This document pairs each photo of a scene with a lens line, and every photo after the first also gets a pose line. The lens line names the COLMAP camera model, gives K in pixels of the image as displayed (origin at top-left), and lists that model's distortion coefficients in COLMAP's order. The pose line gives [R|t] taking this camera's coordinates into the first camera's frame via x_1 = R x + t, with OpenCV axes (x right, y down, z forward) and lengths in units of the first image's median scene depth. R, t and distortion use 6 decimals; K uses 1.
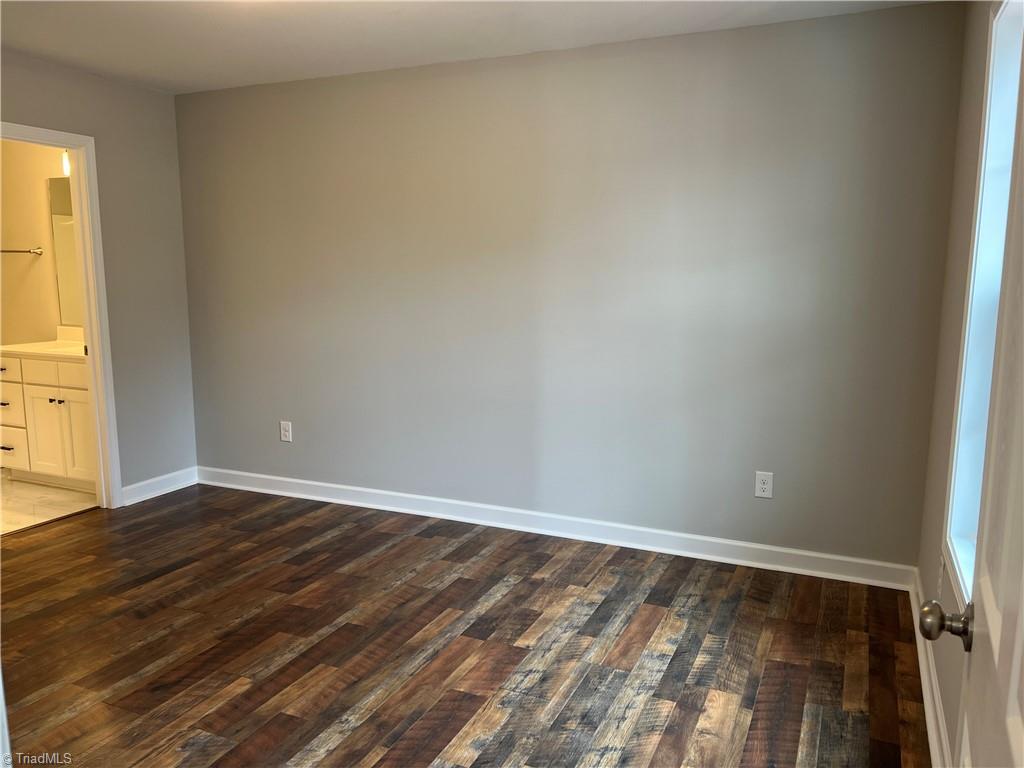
lens RADIAL K [[775.2, 0, 511.6], [0, 775.2, 388.2], [0, 0, 1]] dist [0.043939, -0.057521]
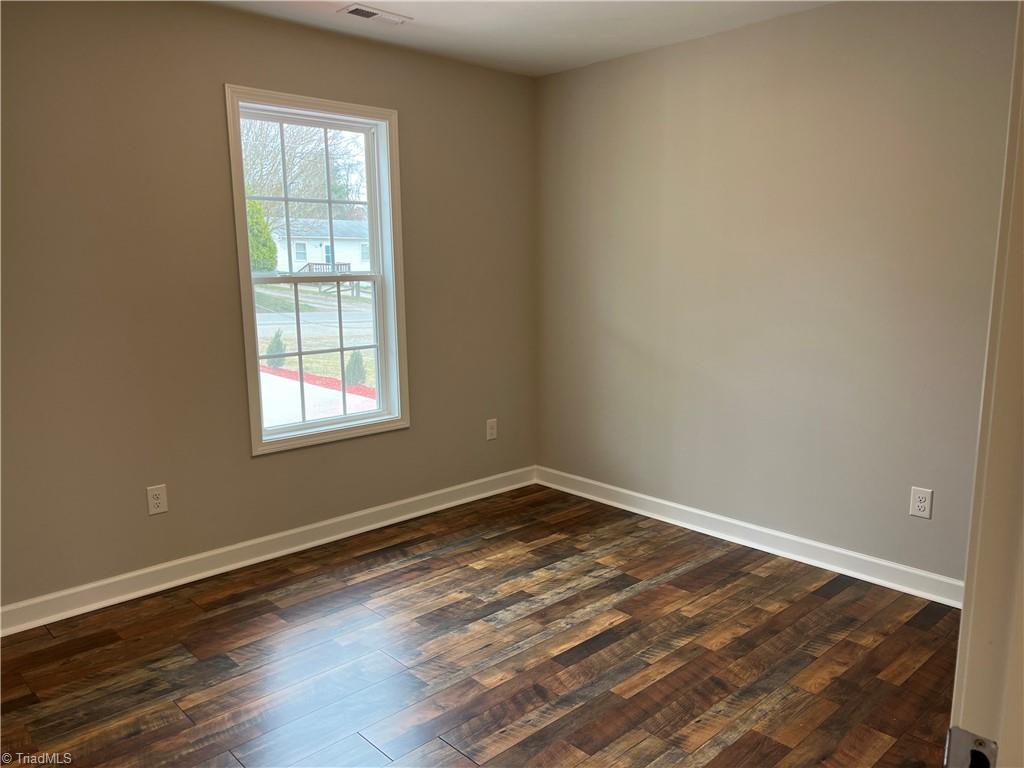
lens RADIAL K [[775.2, 0, 511.6], [0, 775.2, 388.2], [0, 0, 1]] dist [0.043939, -0.057521]
pose [[-0.919057, -0.048301, 0.391153, -0.301752], [0.072330, 0.954935, 0.287867, -0.287555], [-0.387430, 0.292858, -0.874147, 1.850691]]
